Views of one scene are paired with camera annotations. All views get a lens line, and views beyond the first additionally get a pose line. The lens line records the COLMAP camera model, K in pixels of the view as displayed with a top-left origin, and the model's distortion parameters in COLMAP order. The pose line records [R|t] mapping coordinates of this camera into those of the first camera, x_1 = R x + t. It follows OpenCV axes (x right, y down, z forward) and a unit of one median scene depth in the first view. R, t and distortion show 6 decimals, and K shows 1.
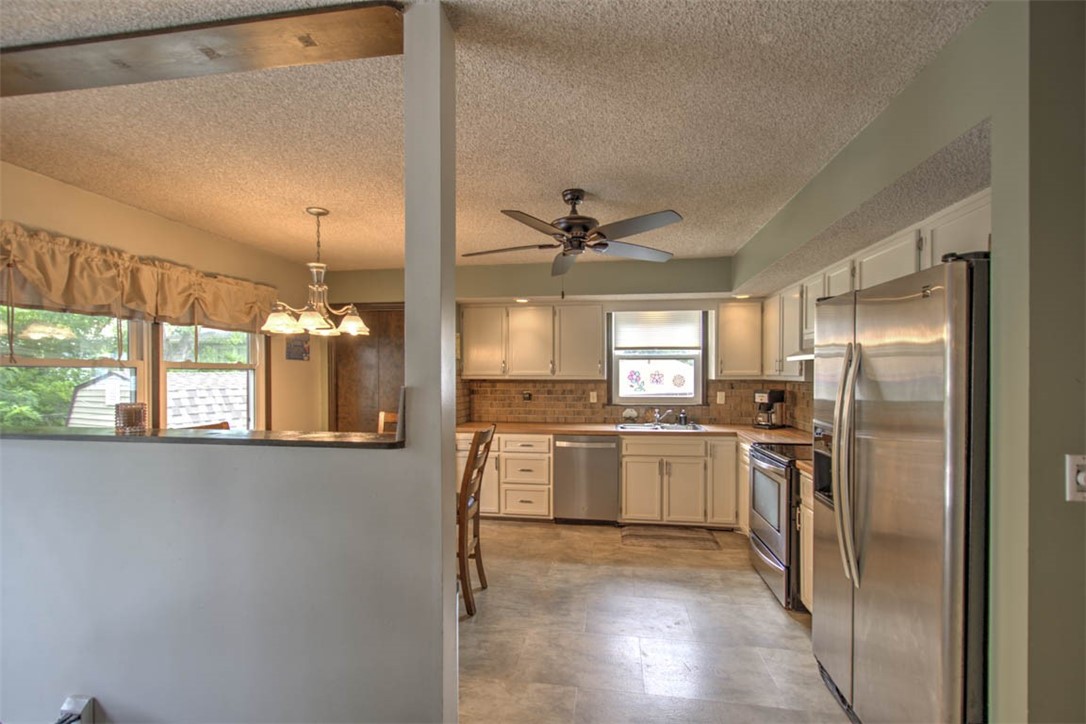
lens RADIAL K [[468.2, 0, 545.6], [0, 468.2, 372.8], [0, 0, 1]] dist [0.000810, -0.000138]
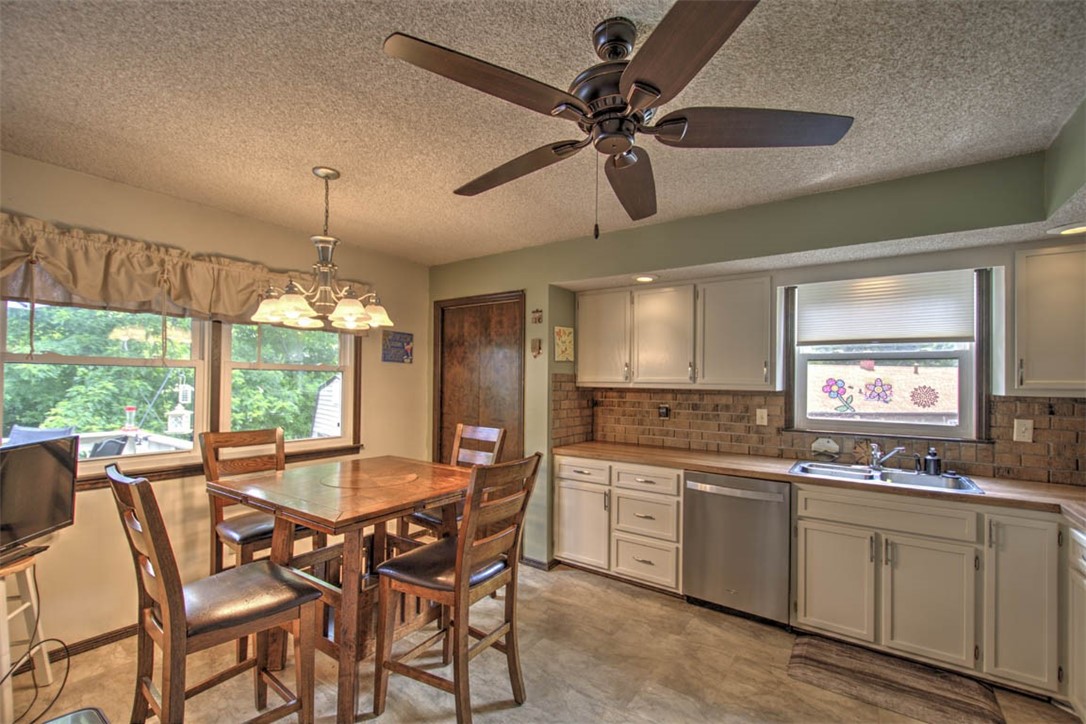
lens RADIAL K [[464.5, 0, 539.2], [0, 464.5, 373.7], [0, 0, 1]] dist [0.003660, -0.002810]
pose [[0.891739, 0.005326, -0.452519, 0.132667], [-0.013216, 0.999811, -0.014277, 0.004413], [0.452357, 0.018712, 0.891640, 0.300475]]
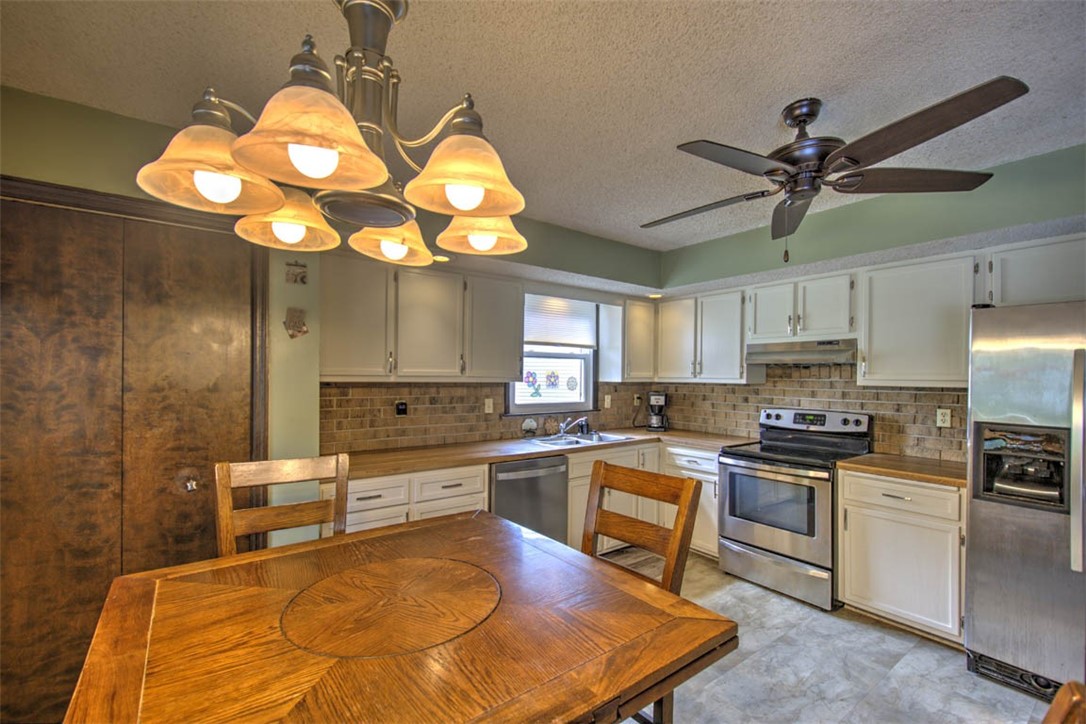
lens RADIAL K [[464.1, 0, 541.2], [0, 464.1, 374.0], [0, 0, 1]] dist [0.002507, 0.000340]
pose [[0.710880, 0.009439, 0.703250, -0.403057], [-0.009446, 0.999948, -0.003873, 0.003917], [-0.703250, -0.003890, 0.710932, 0.469607]]
